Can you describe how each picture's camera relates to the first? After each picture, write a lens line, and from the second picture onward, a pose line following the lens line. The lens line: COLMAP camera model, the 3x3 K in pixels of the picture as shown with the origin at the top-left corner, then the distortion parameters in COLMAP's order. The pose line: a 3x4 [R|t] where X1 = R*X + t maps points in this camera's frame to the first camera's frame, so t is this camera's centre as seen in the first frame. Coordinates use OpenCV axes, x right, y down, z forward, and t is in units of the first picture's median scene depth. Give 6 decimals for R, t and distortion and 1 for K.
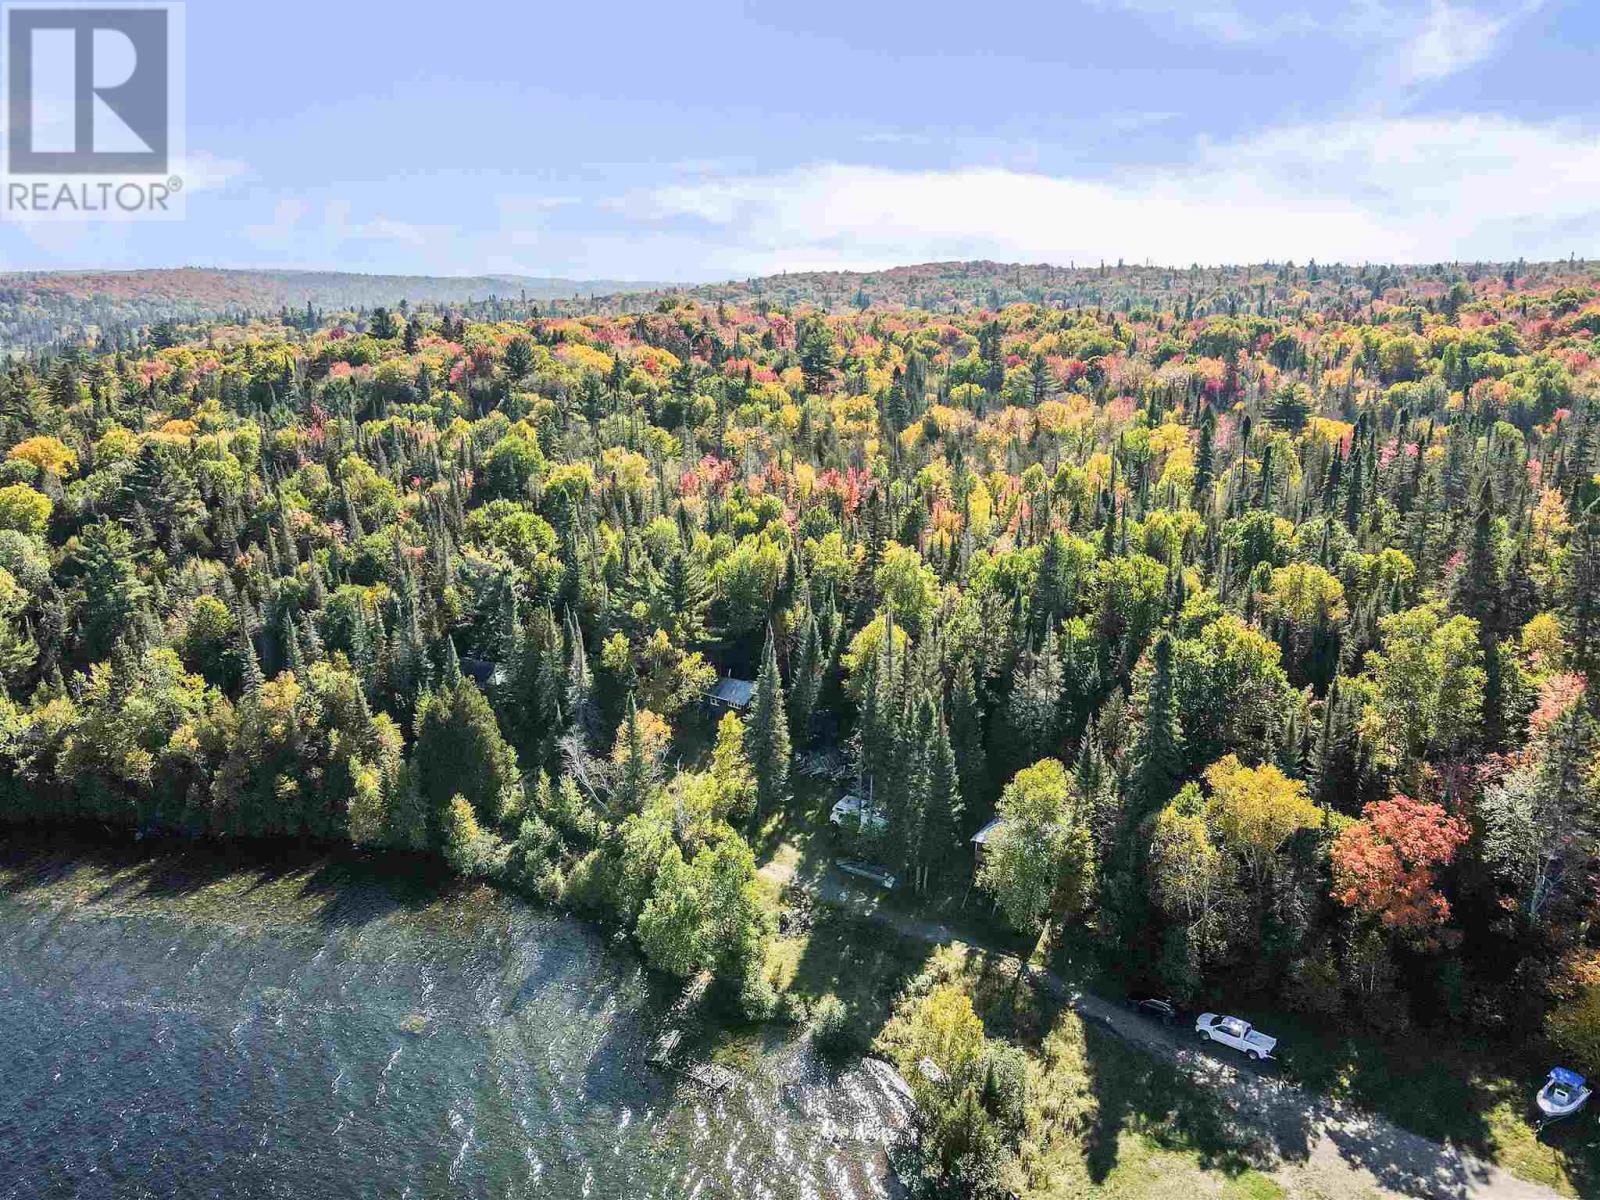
lens RADIAL K [[1177.4, 0, 800.0], [0, 1177.4, 600.0], [0, 0, 1]] dist [-0.010883, 0.050985]
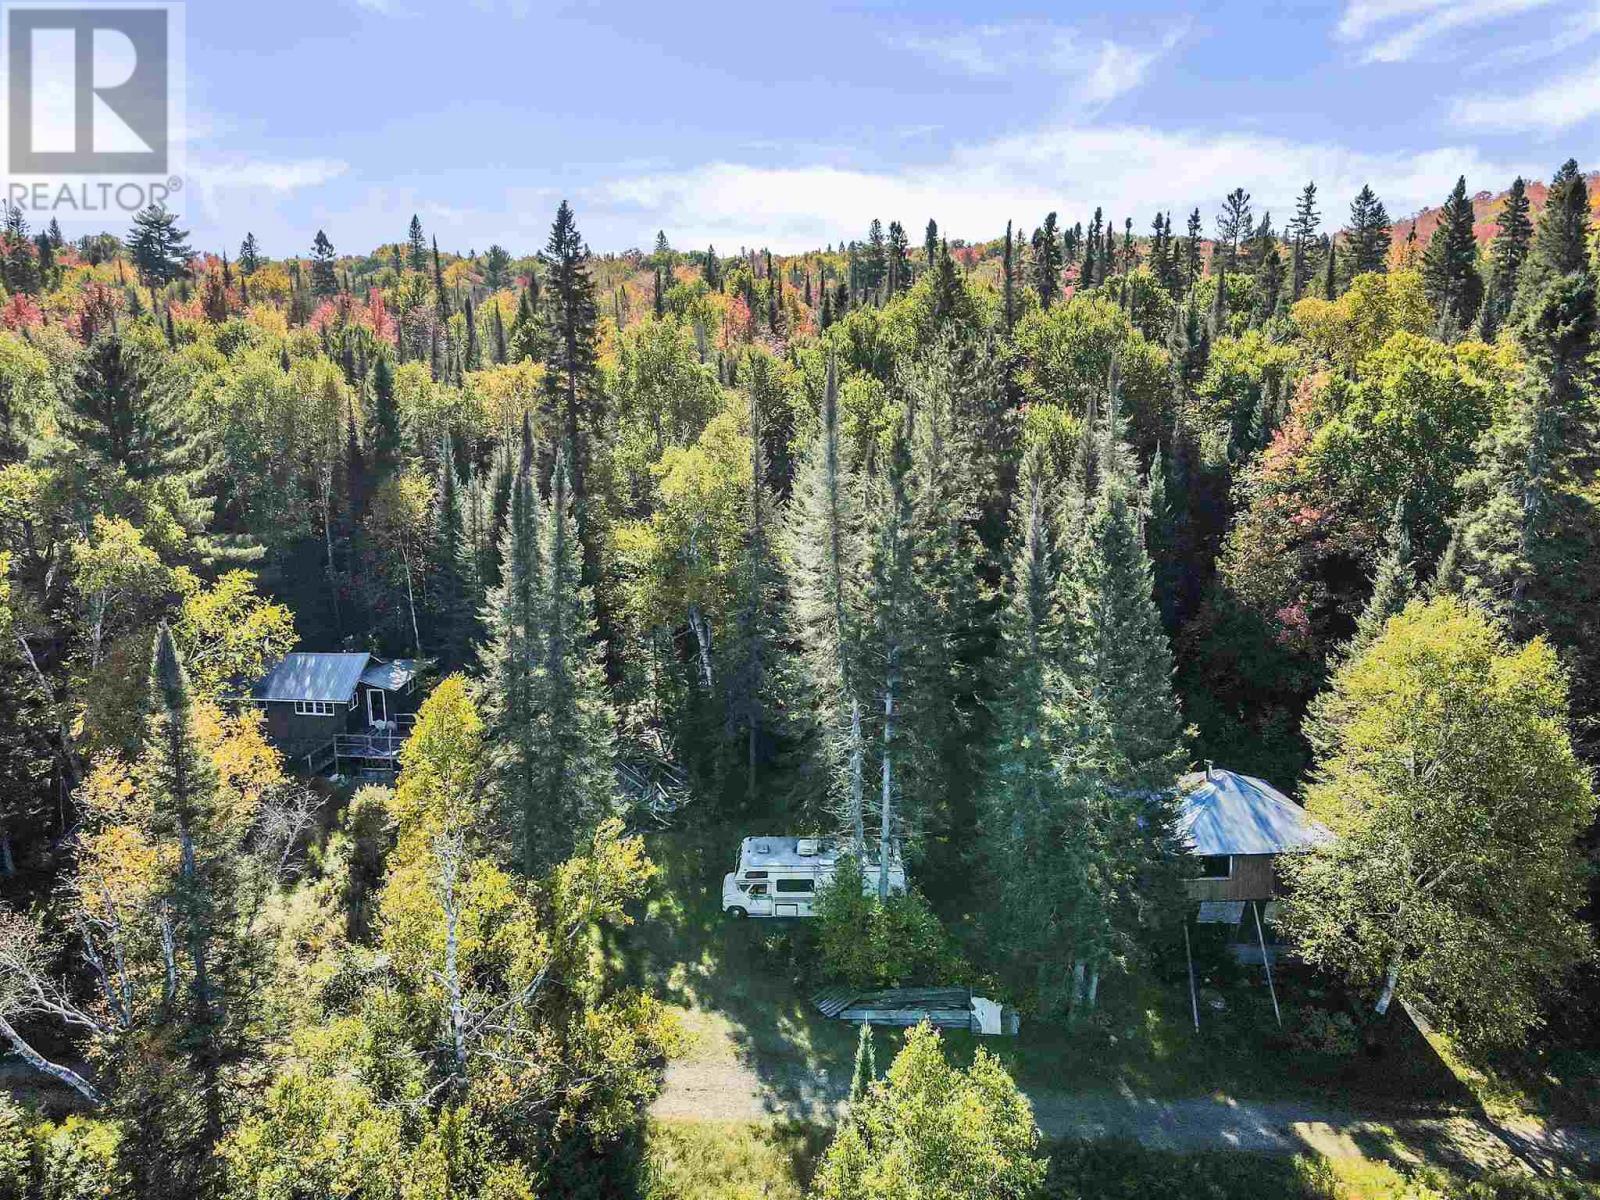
lens RADIAL K [[1171.5, 0, 800.0], [0, 1171.5, 600.0], [0, 0, 1]] dist [0.015938, -0.003338]
pose [[0.831273, -0.122557, 0.542186, -0.157460], [0.143309, 0.989670, 0.003988, 0.086967], [-0.537074, 0.074385, 0.840249, 0.655642]]
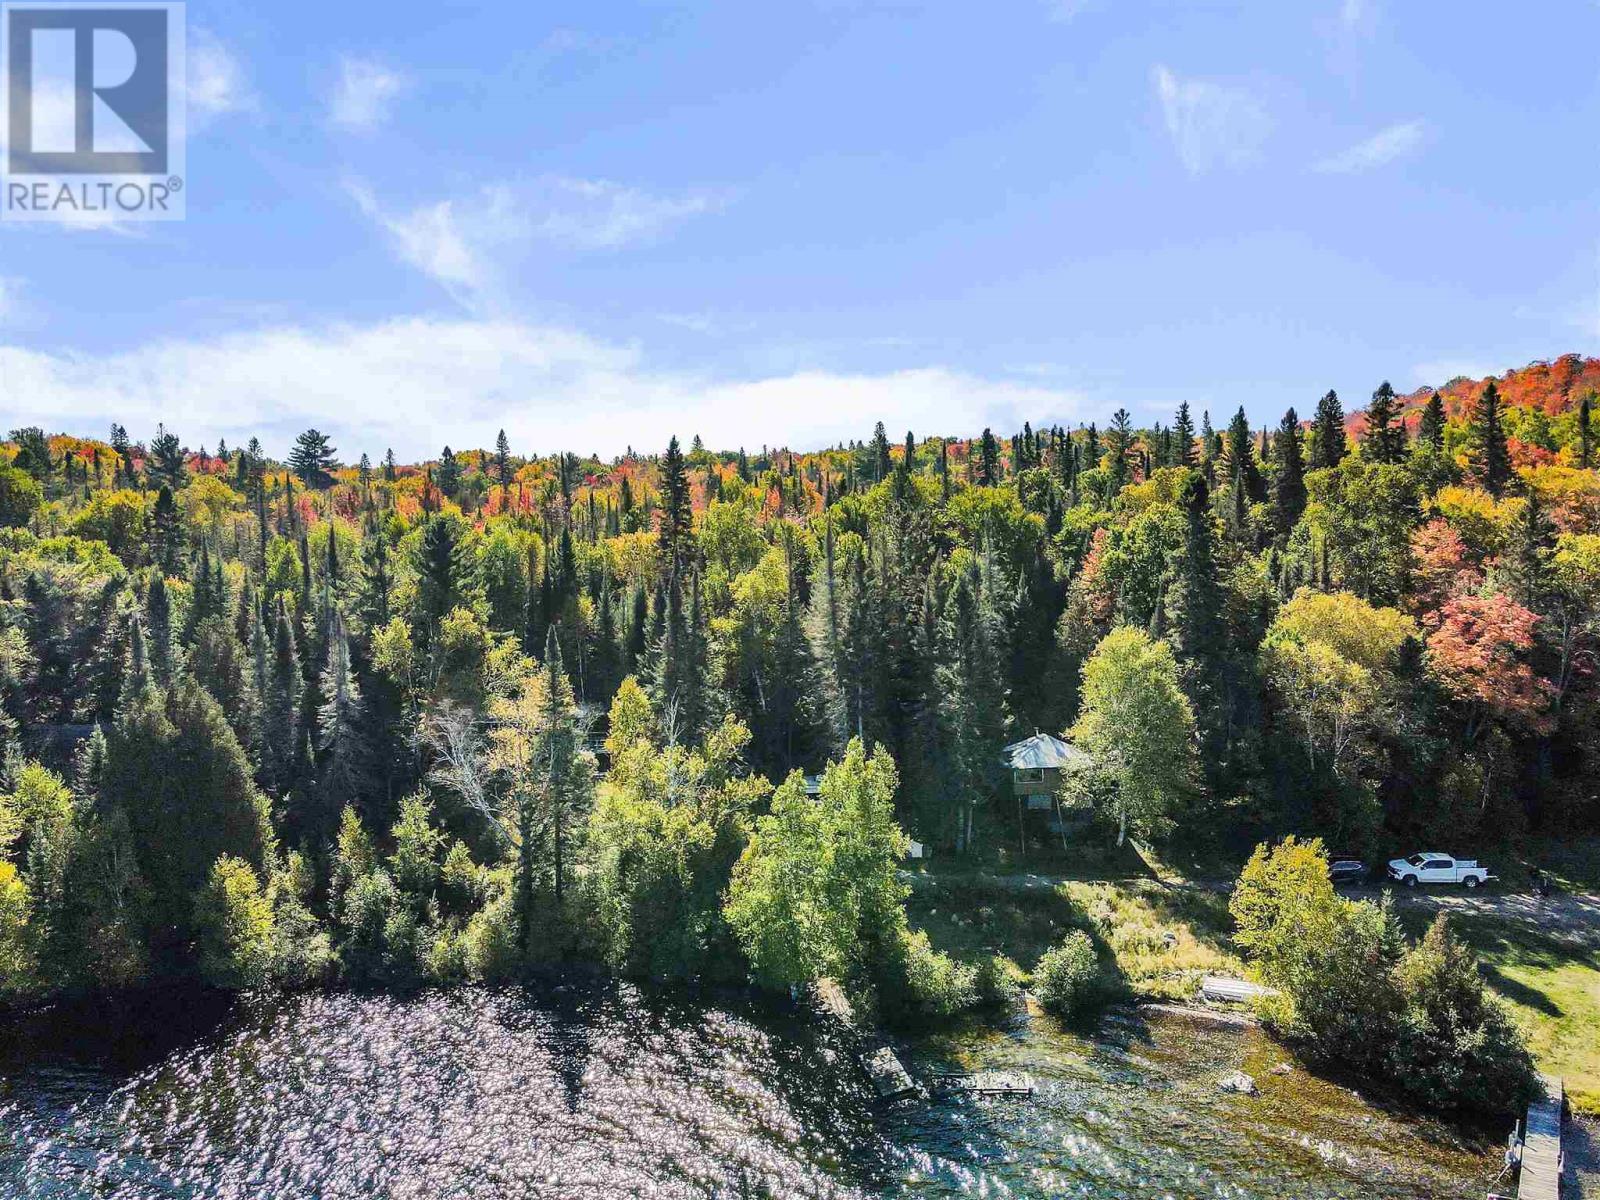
lens RADIAL K [[1177.4, 0, 800.0], [0, 1177.4, 600.0], [0, 0, 1]] dist [-0.010883, 0.050985]
pose [[0.839573, -0.050950, 0.540853, -0.357424], [0.158072, 0.975425, -0.153488, 0.175236], [-0.519741, 0.214358, 0.826994, 0.362973]]
